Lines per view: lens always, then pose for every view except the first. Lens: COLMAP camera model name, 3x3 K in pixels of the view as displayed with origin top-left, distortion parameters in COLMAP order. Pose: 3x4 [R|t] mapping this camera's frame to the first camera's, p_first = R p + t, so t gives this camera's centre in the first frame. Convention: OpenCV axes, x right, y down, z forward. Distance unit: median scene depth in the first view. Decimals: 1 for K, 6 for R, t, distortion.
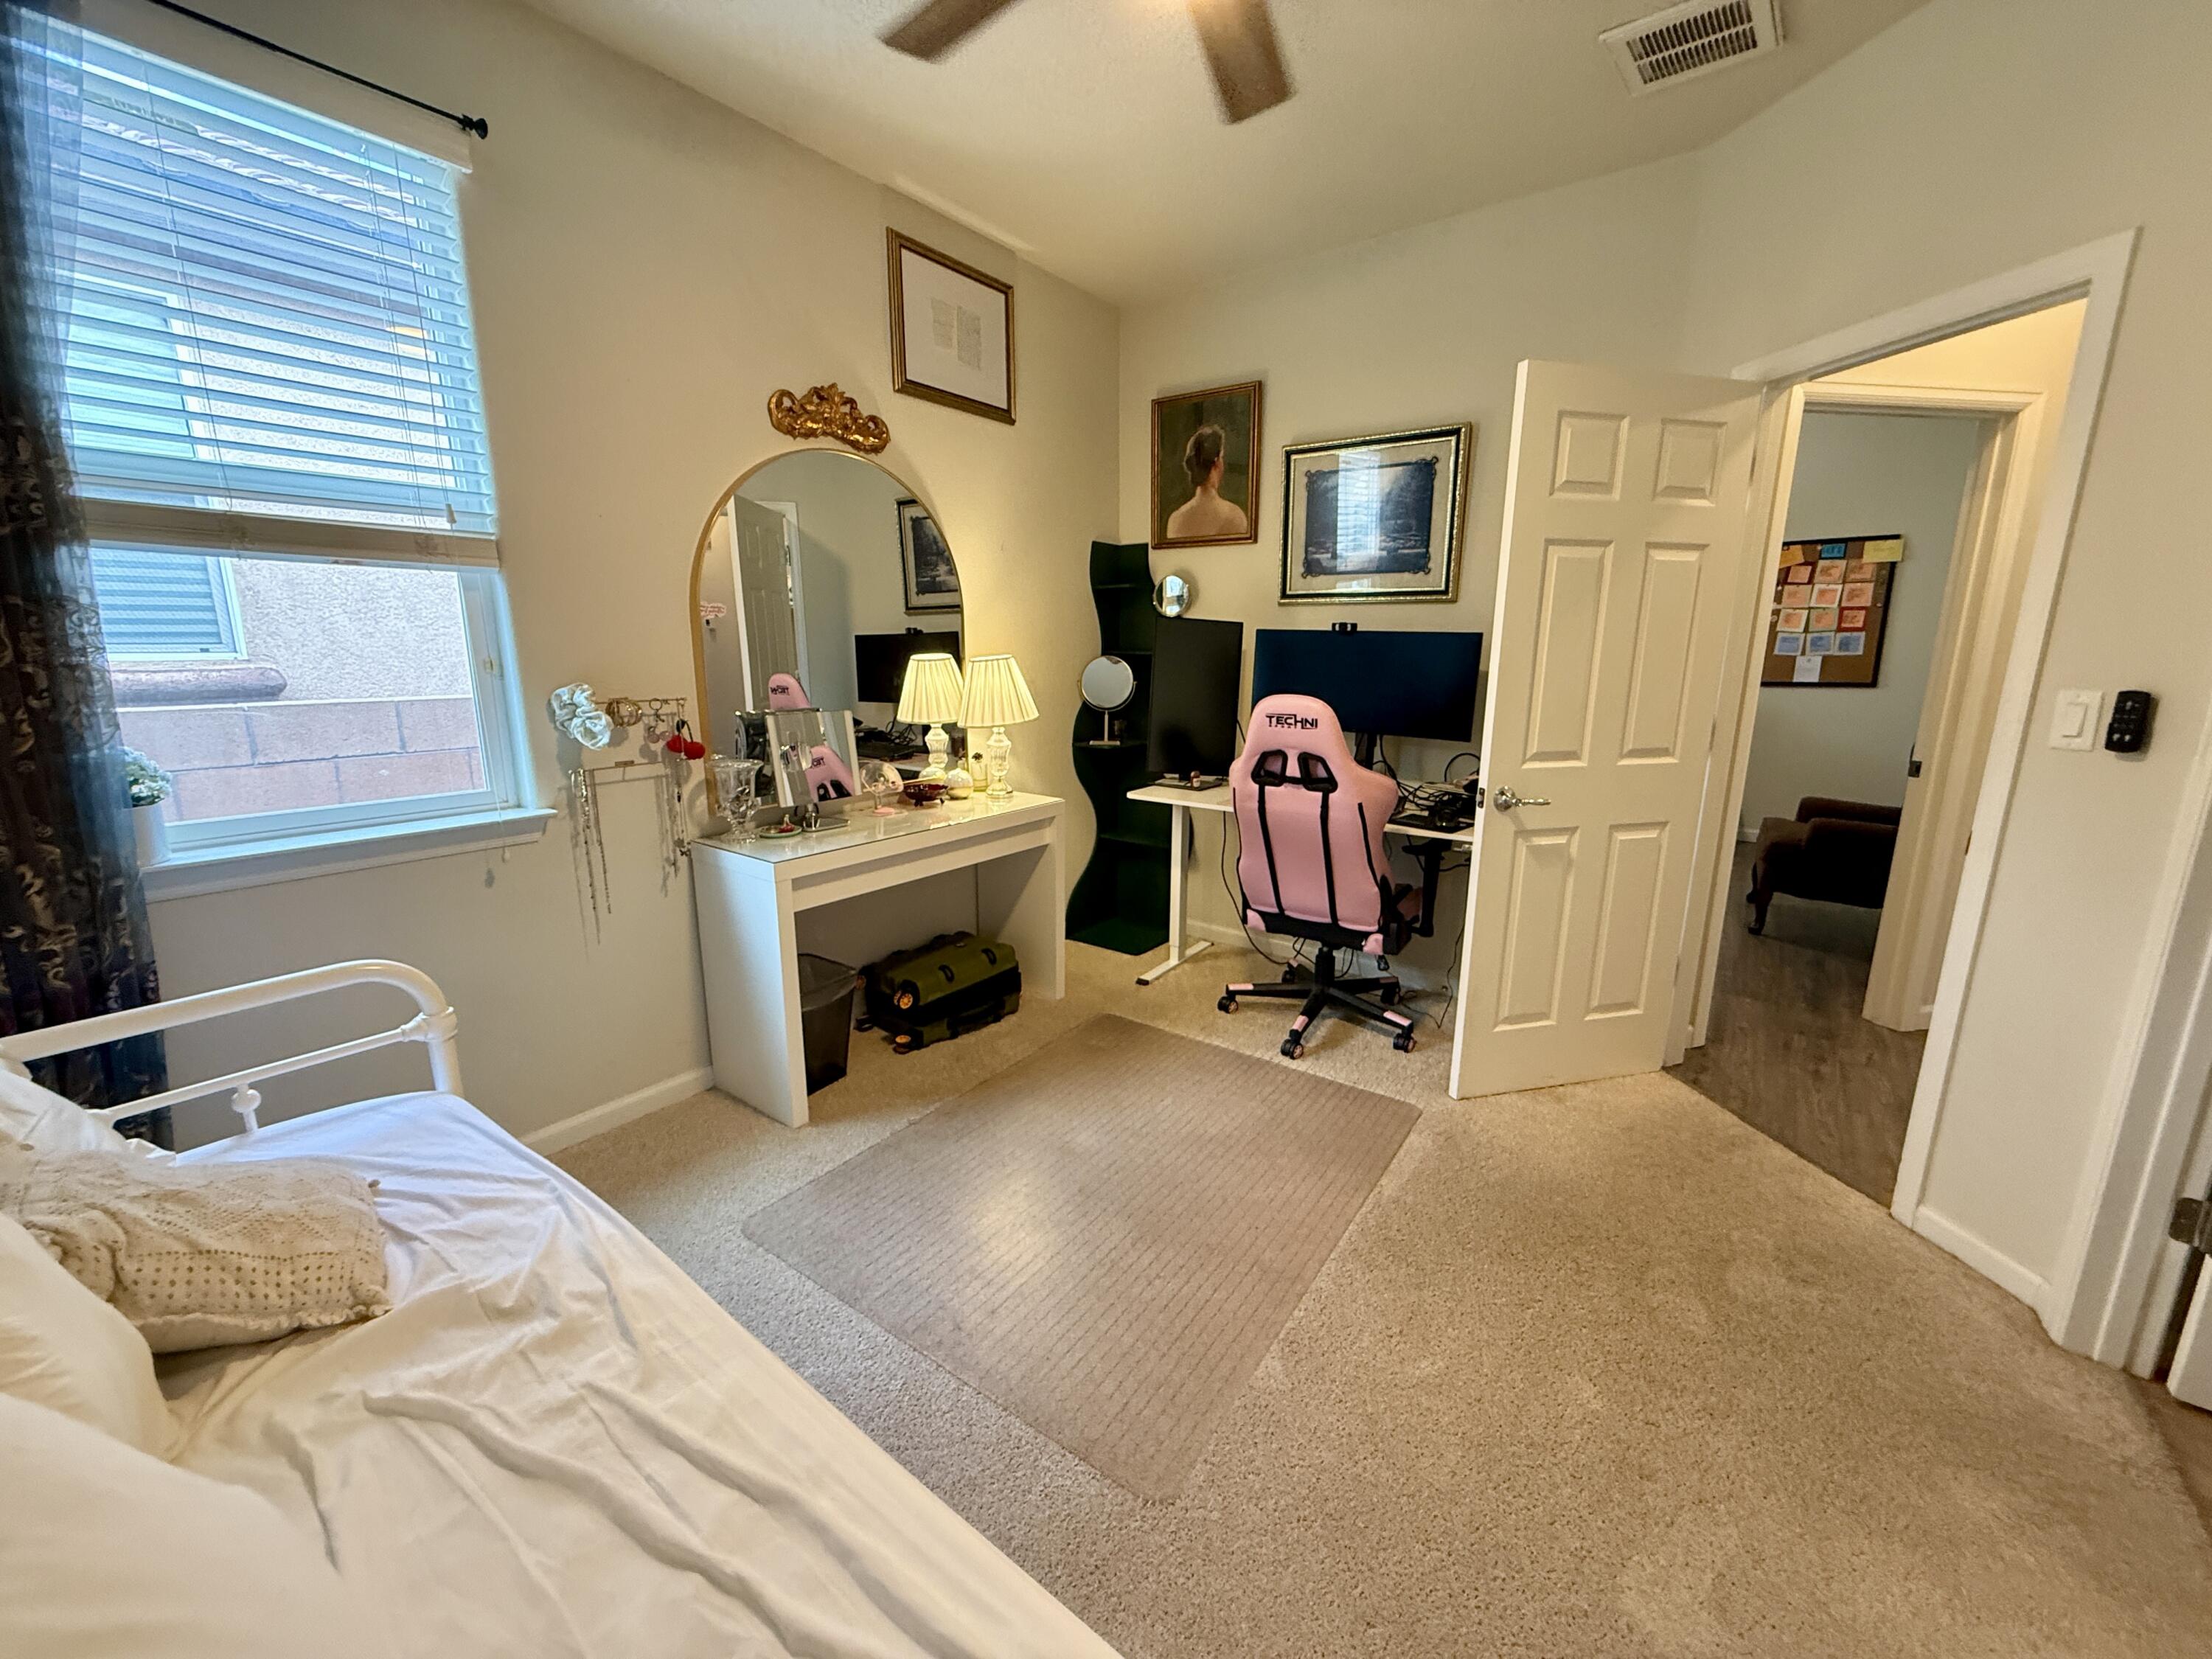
lens RADIAL K [[879.5, 0, 1111.4], [0, 879.5, 834.8], [0, 0, 1]] dist [0.000632, 0.000081]
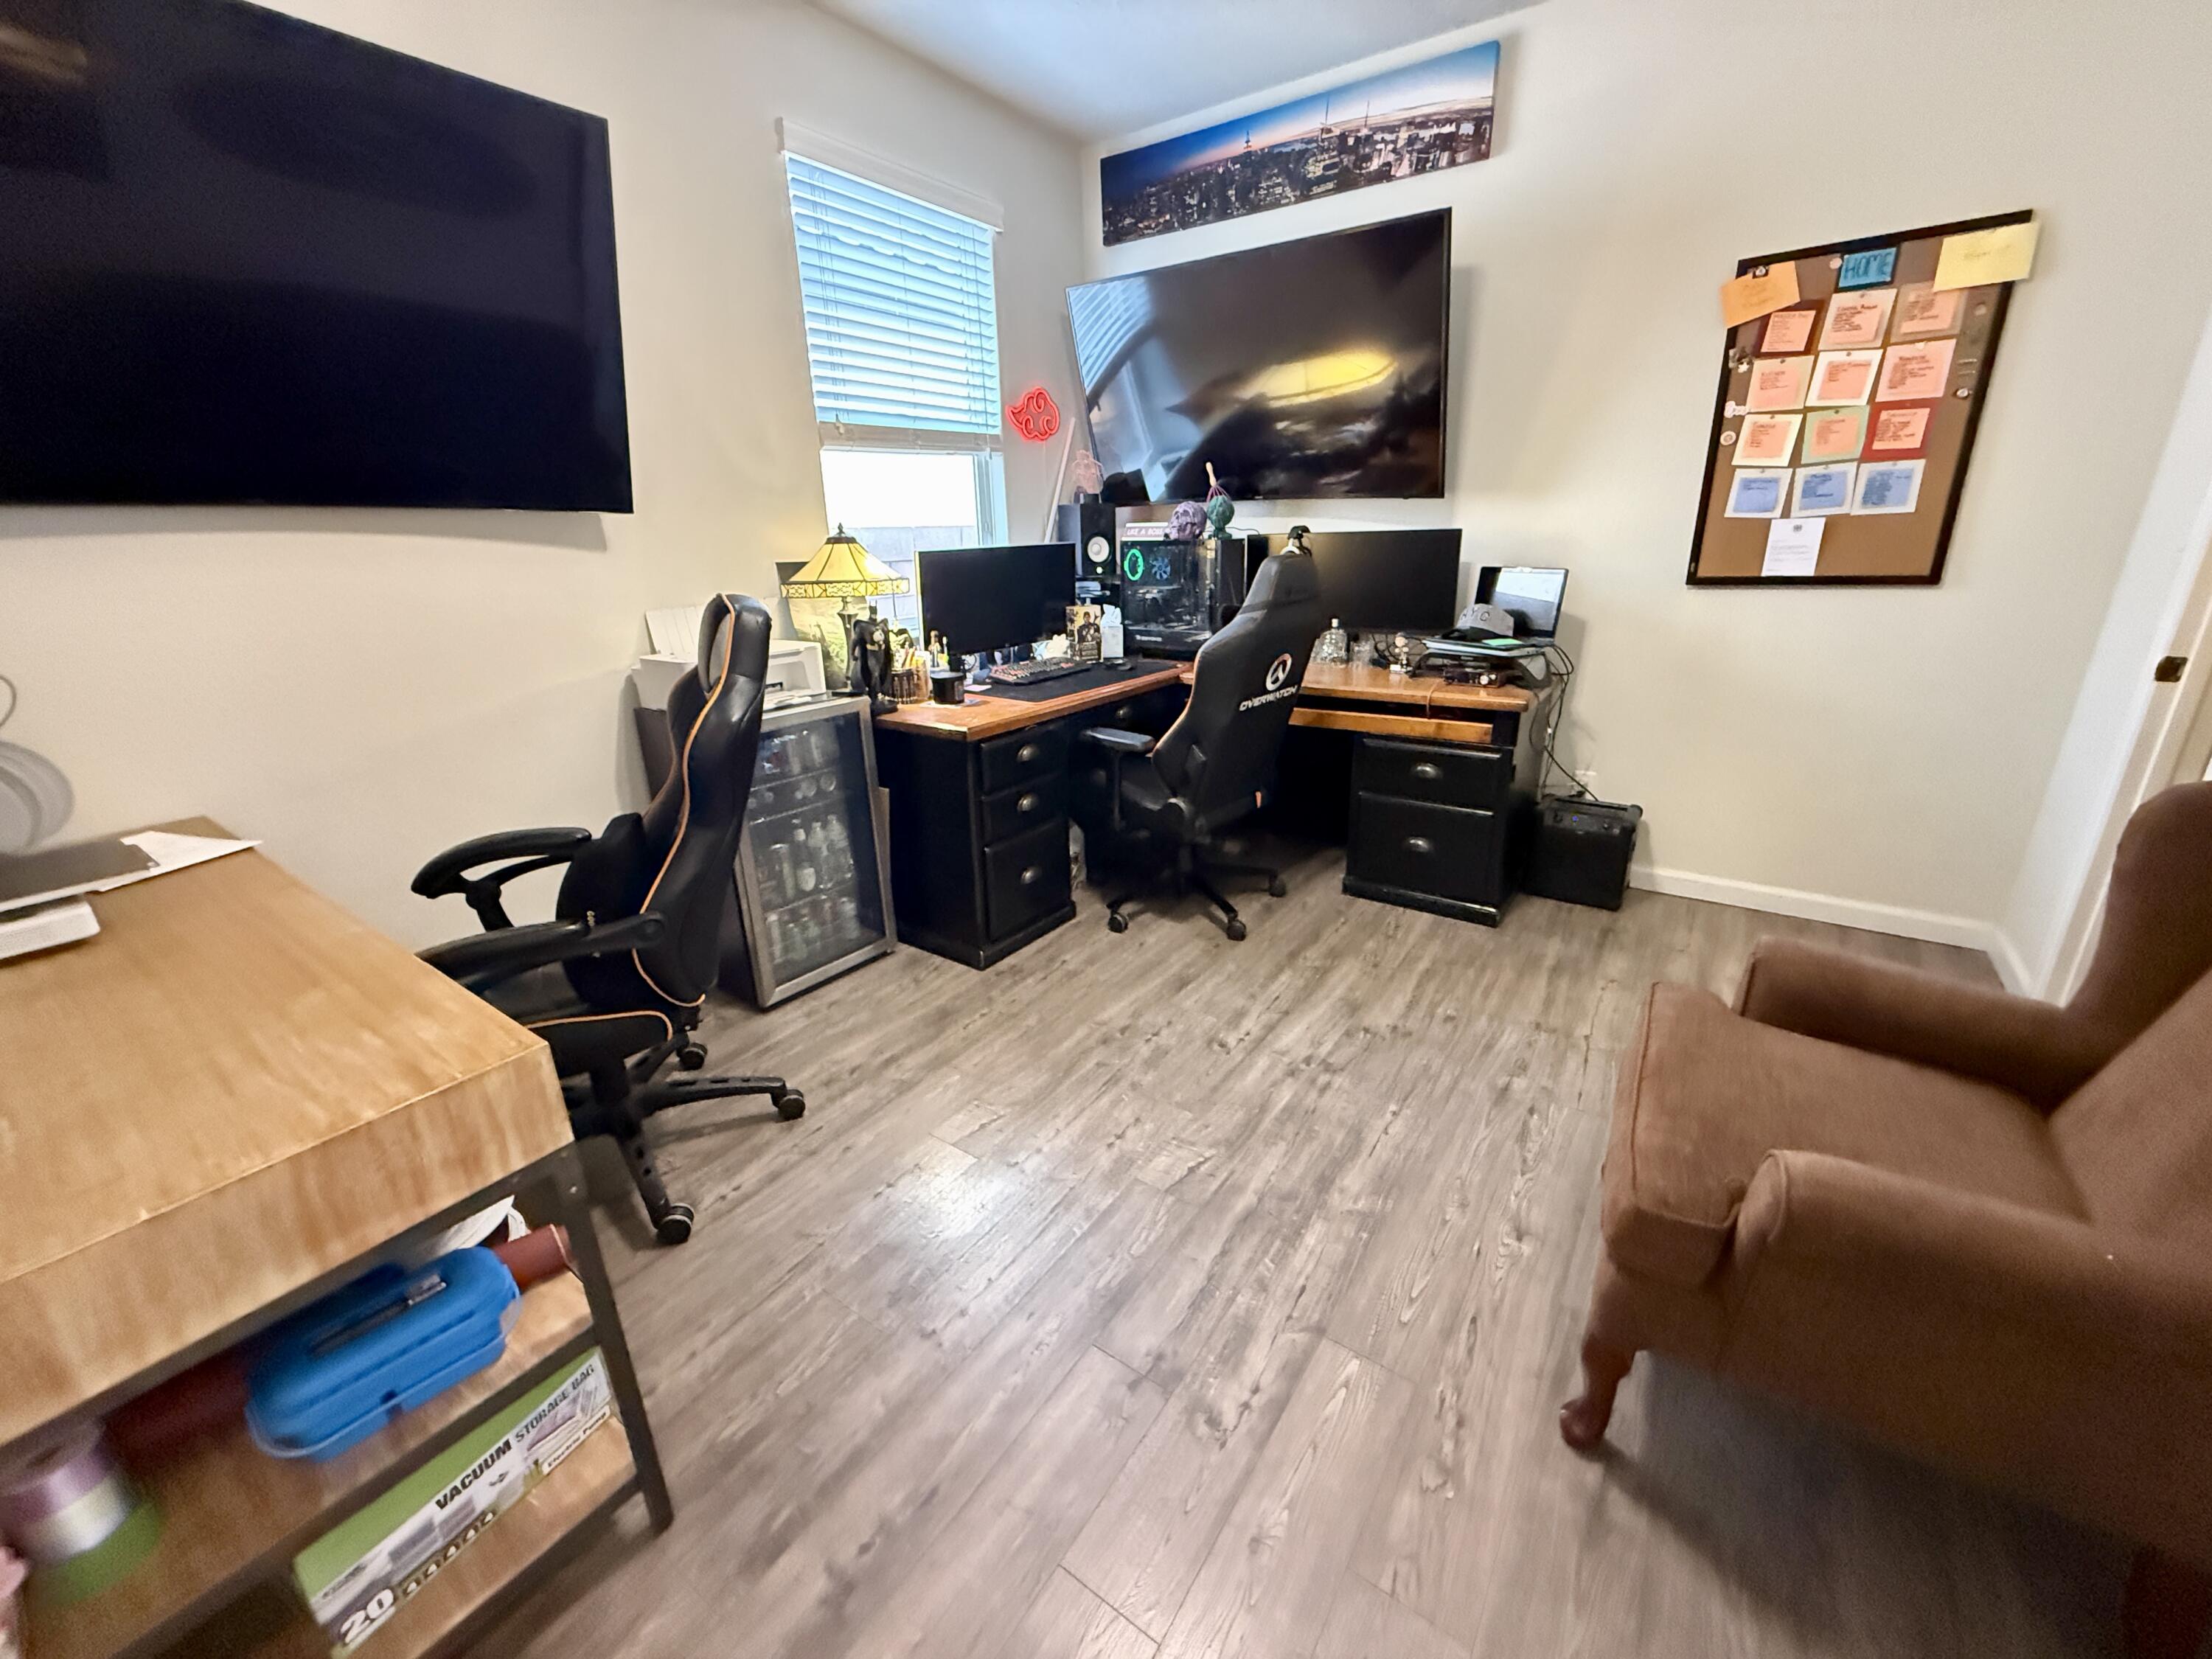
lens RADIAL K [[879.5, 0, 1110.3], [0, 879.5, 831.5], [0, 0, 1]] dist [0.000632, 0.000081]
pose [[0.999138, -0.036068, 0.020542, 0.426152], [0.033354, 0.992230, 0.119860, -0.109955], [-0.024705, -0.119071, 0.992578, 0.542584]]
